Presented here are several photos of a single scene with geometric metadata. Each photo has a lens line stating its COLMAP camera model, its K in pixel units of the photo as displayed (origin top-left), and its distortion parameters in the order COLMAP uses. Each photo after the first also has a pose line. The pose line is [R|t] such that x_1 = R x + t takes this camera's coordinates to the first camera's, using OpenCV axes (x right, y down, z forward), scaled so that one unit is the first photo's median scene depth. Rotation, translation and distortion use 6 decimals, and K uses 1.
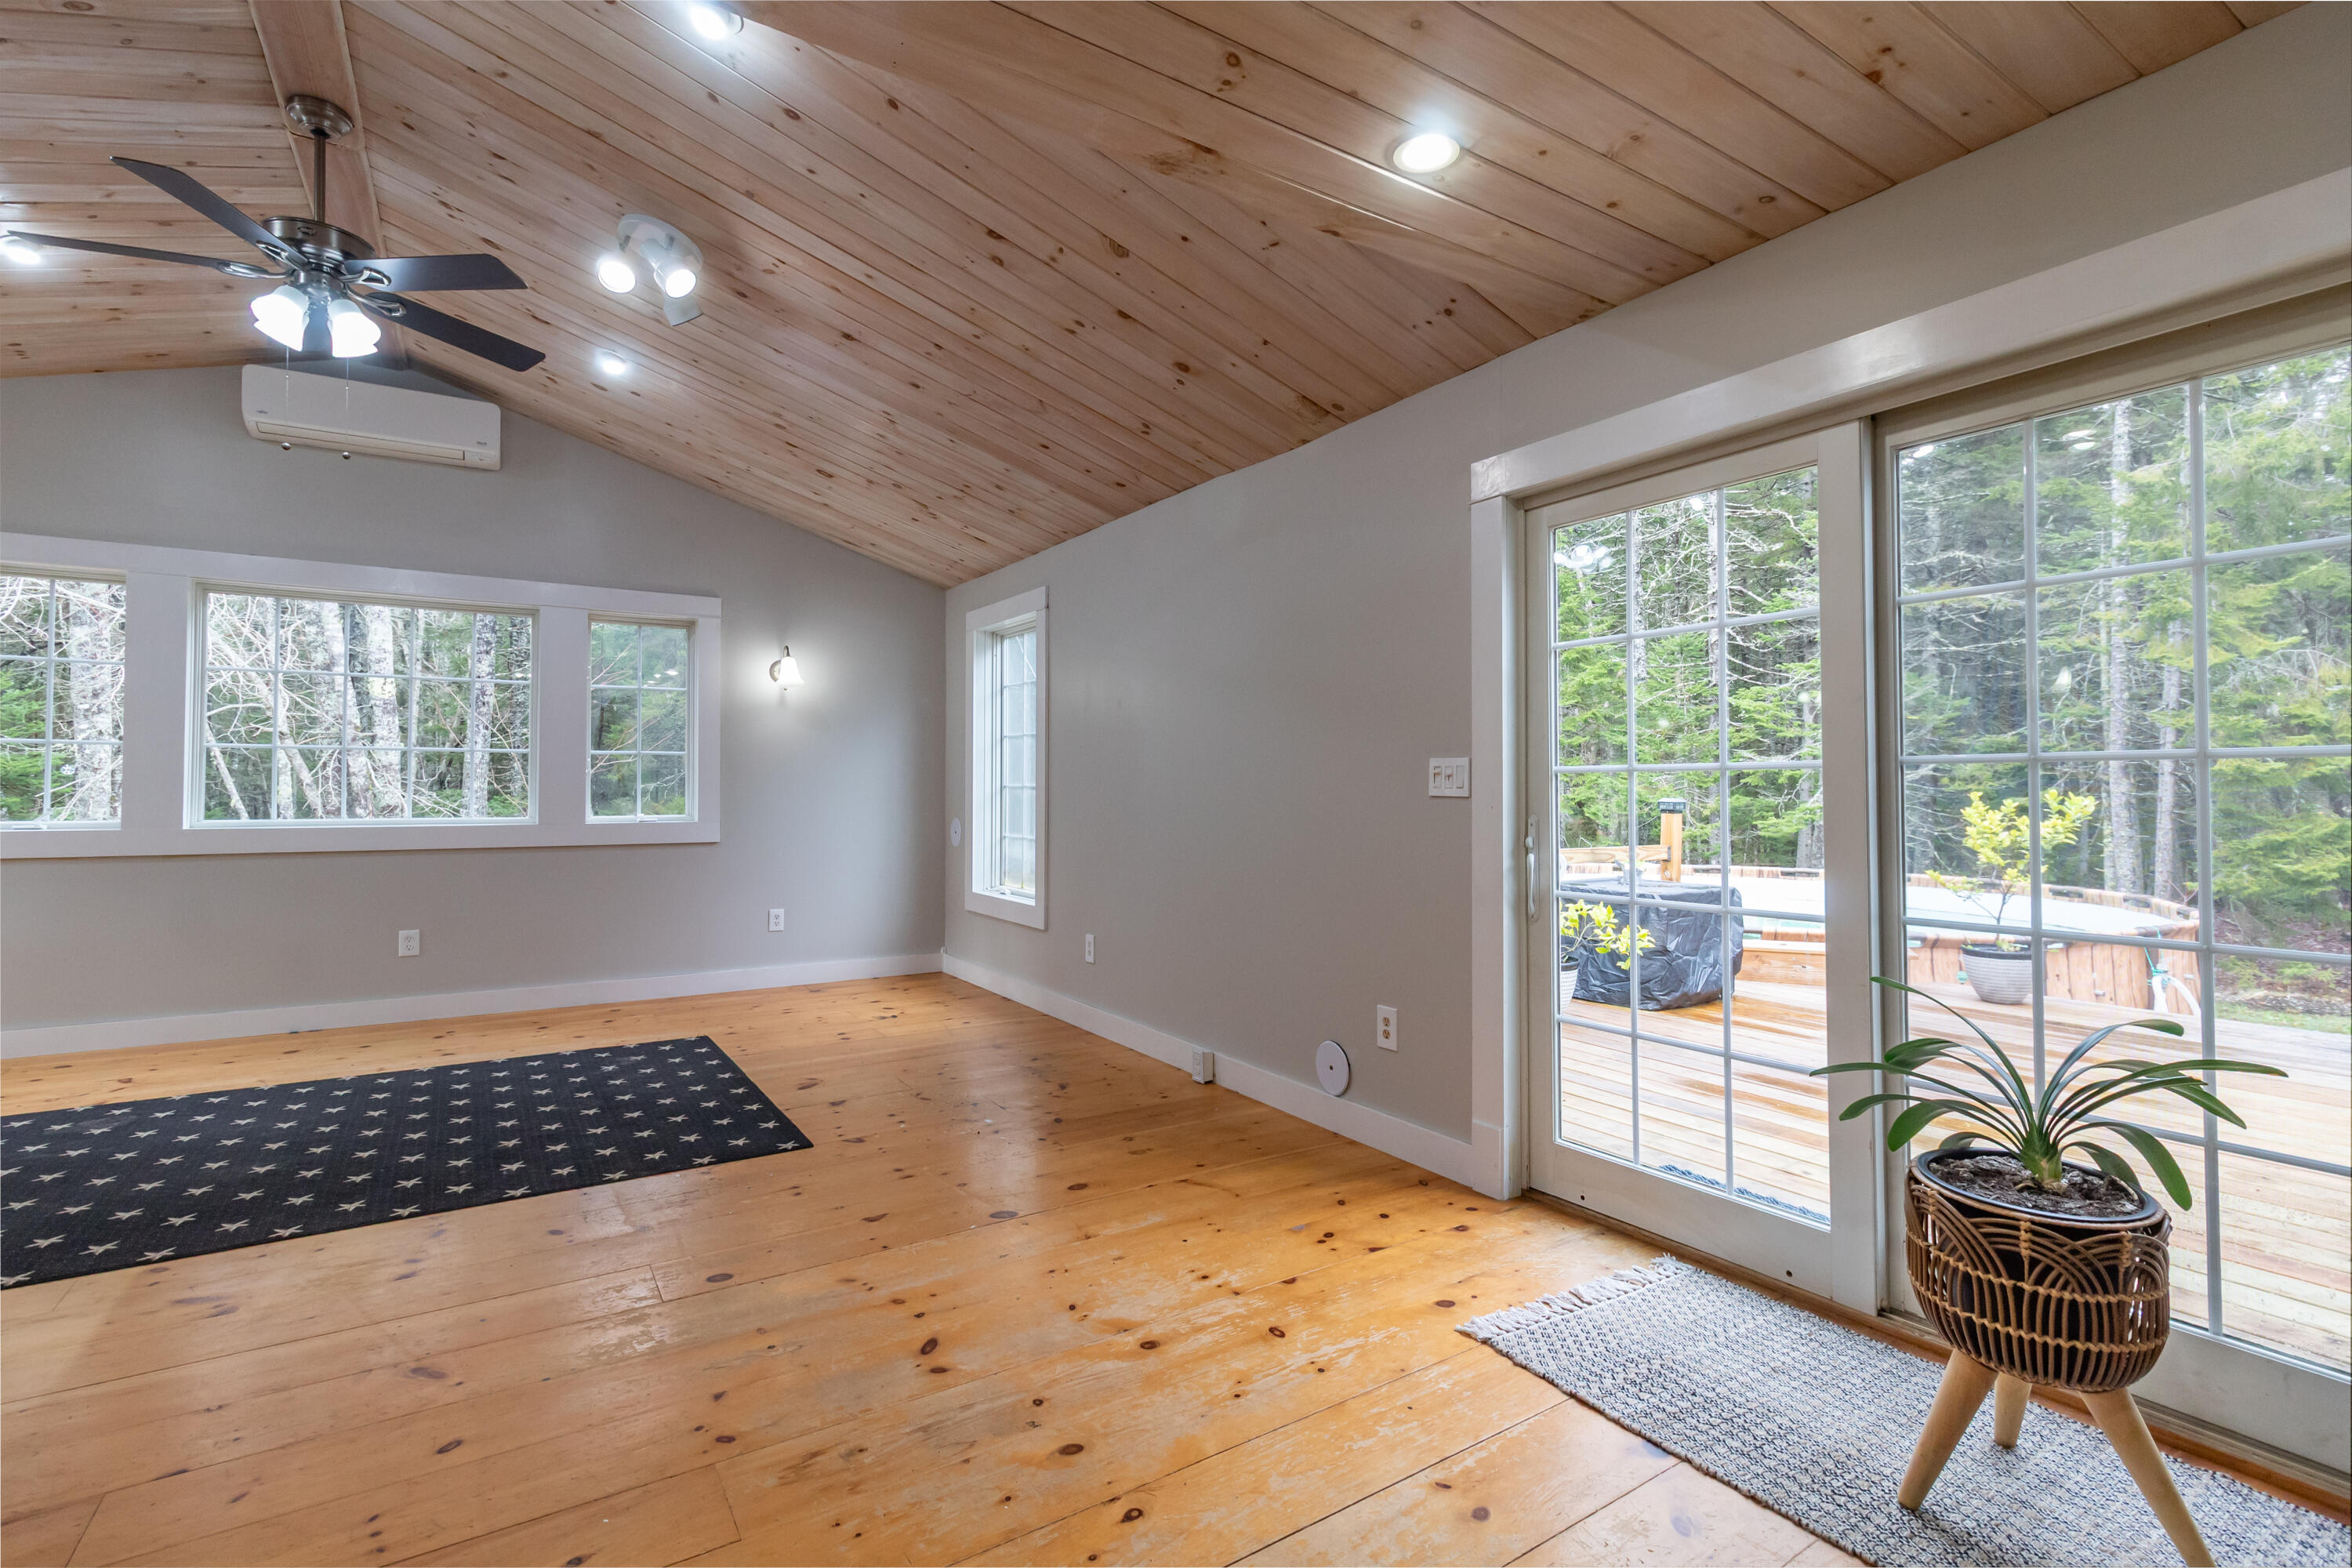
lens RADIAL K [[1096.2, 0, 1168.0], [0, 1096.2, 771.2], [0, 0, 1]] dist [0.004524, 0.000139]
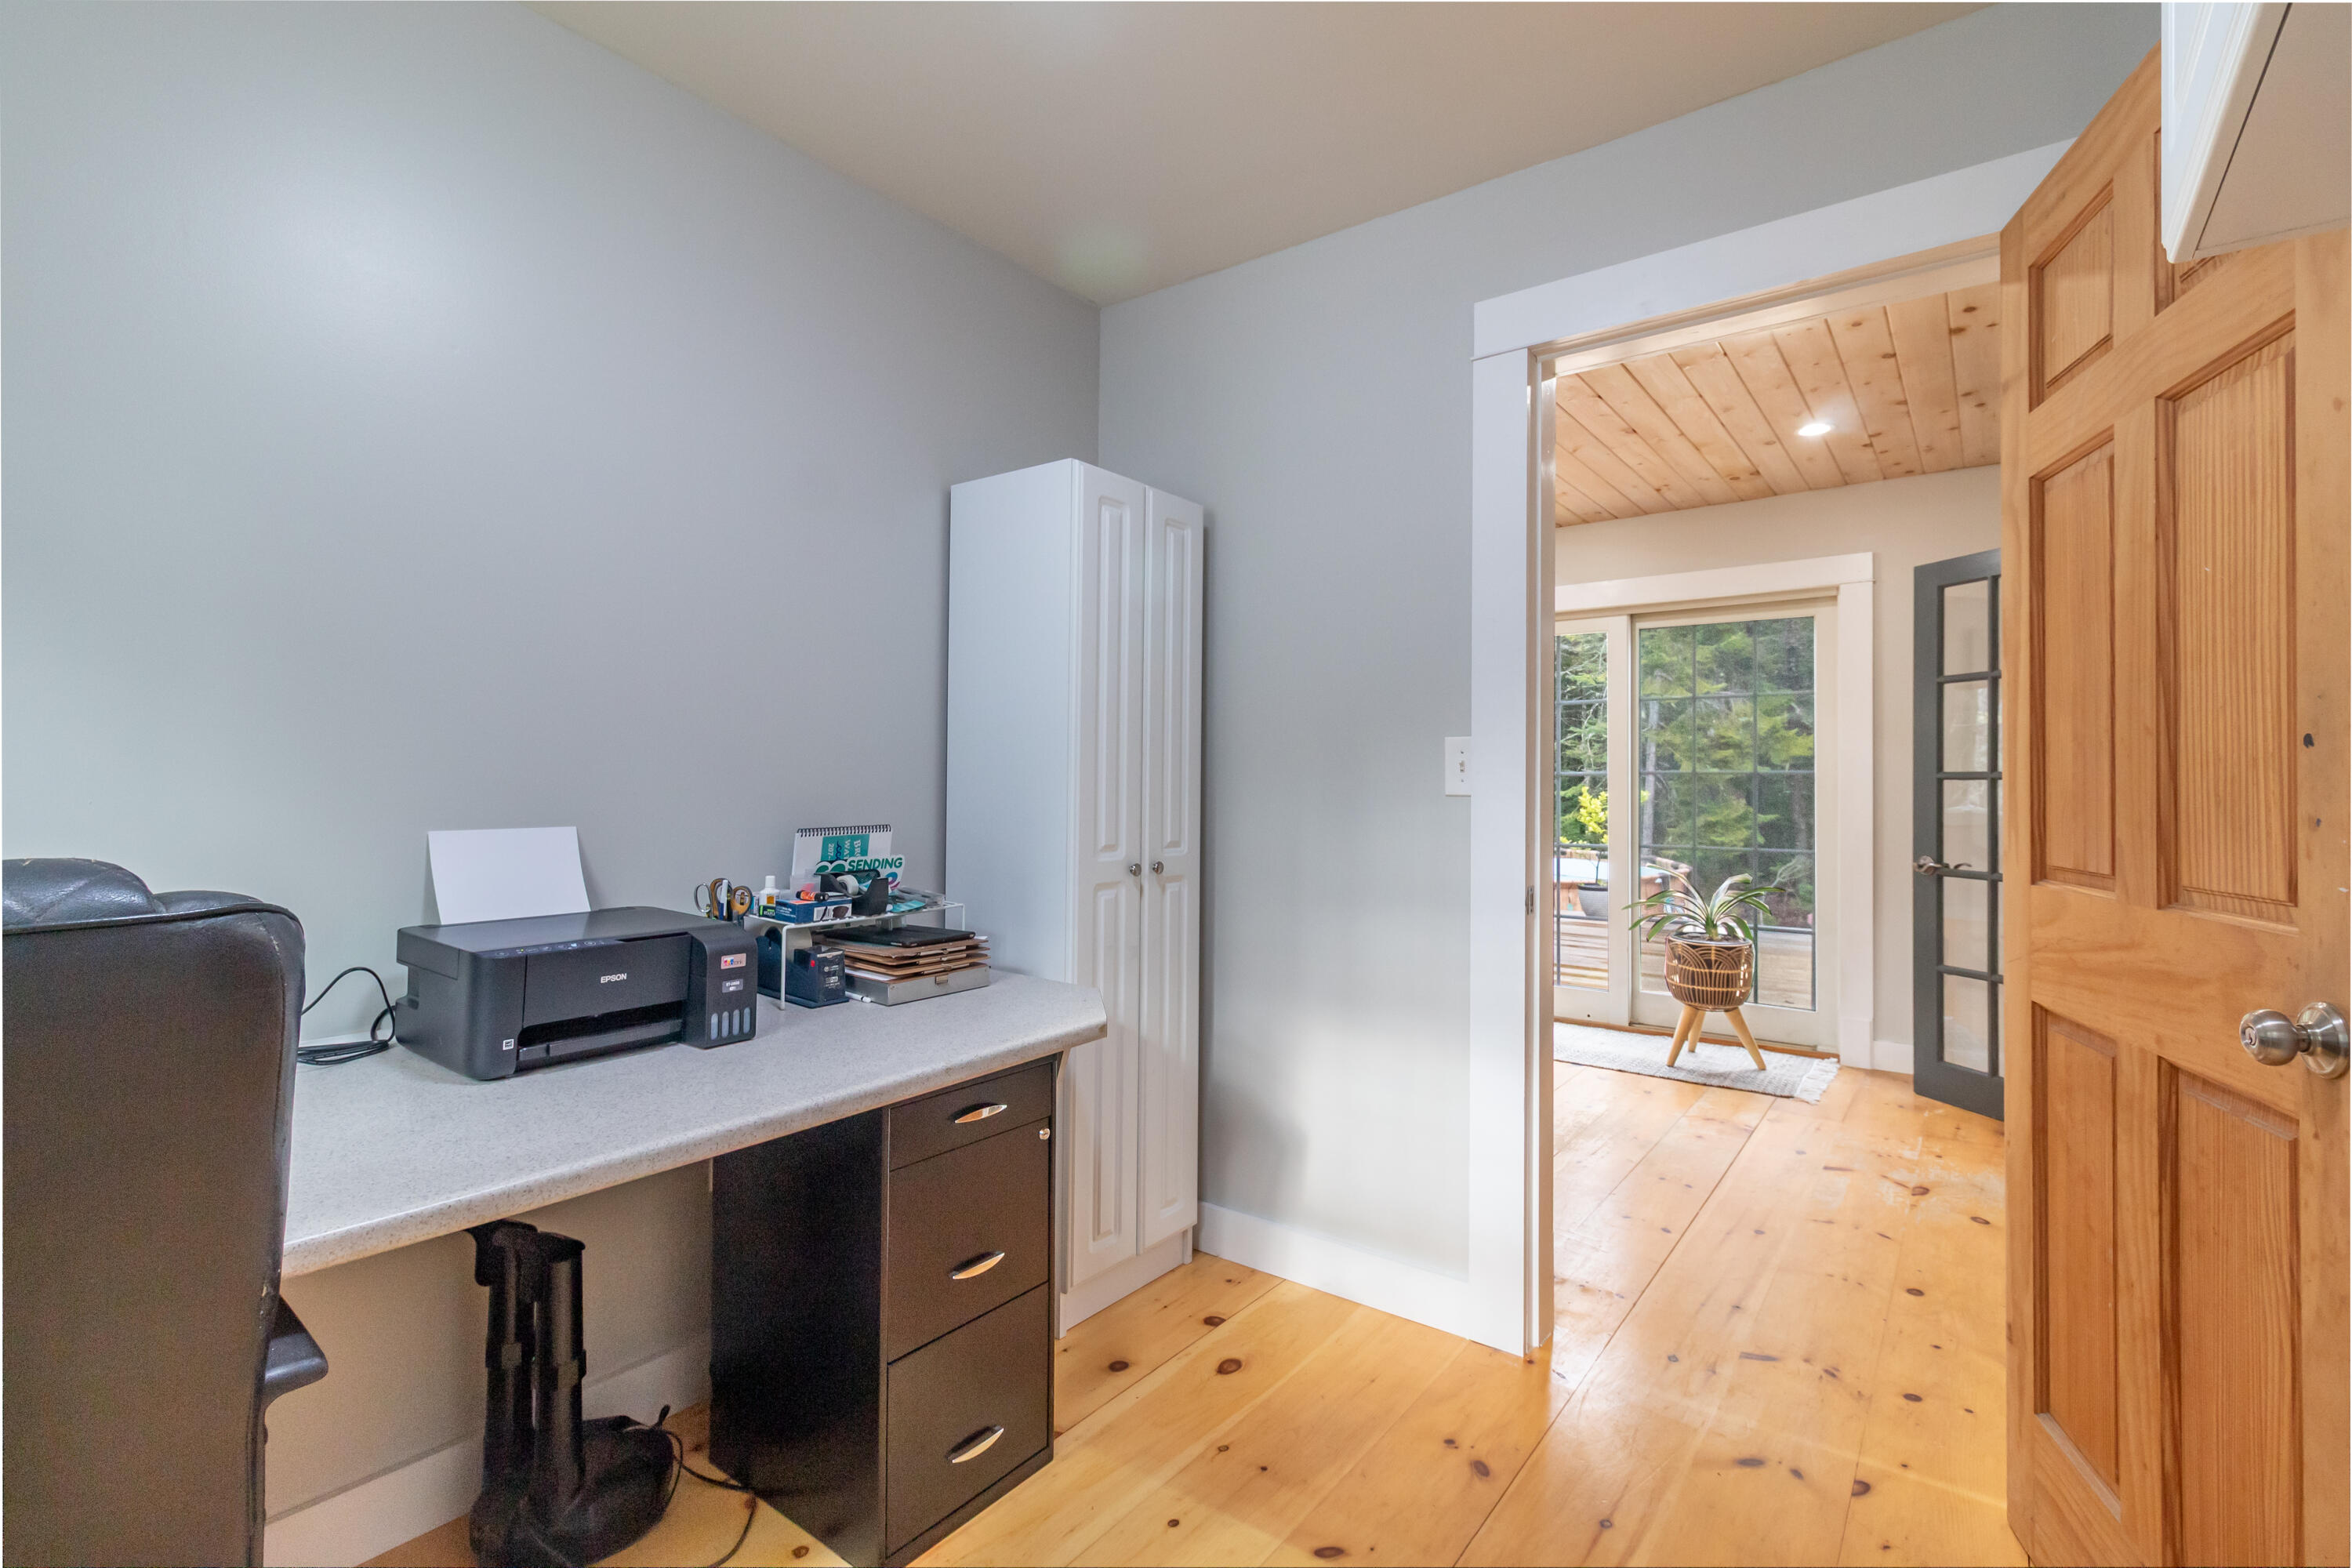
lens RADIAL K [[1096.2, 0, 1174.5], [0, 1096.2, 777.0], [0, 0, 1]] dist [0.004524, 0.000139]
pose [[0.939322, 0.009007, 0.342918, -0.177417], [-0.013540, 0.999850, 0.010827, -0.002148], [-0.342769, -0.014813, 0.939303, -0.136355]]
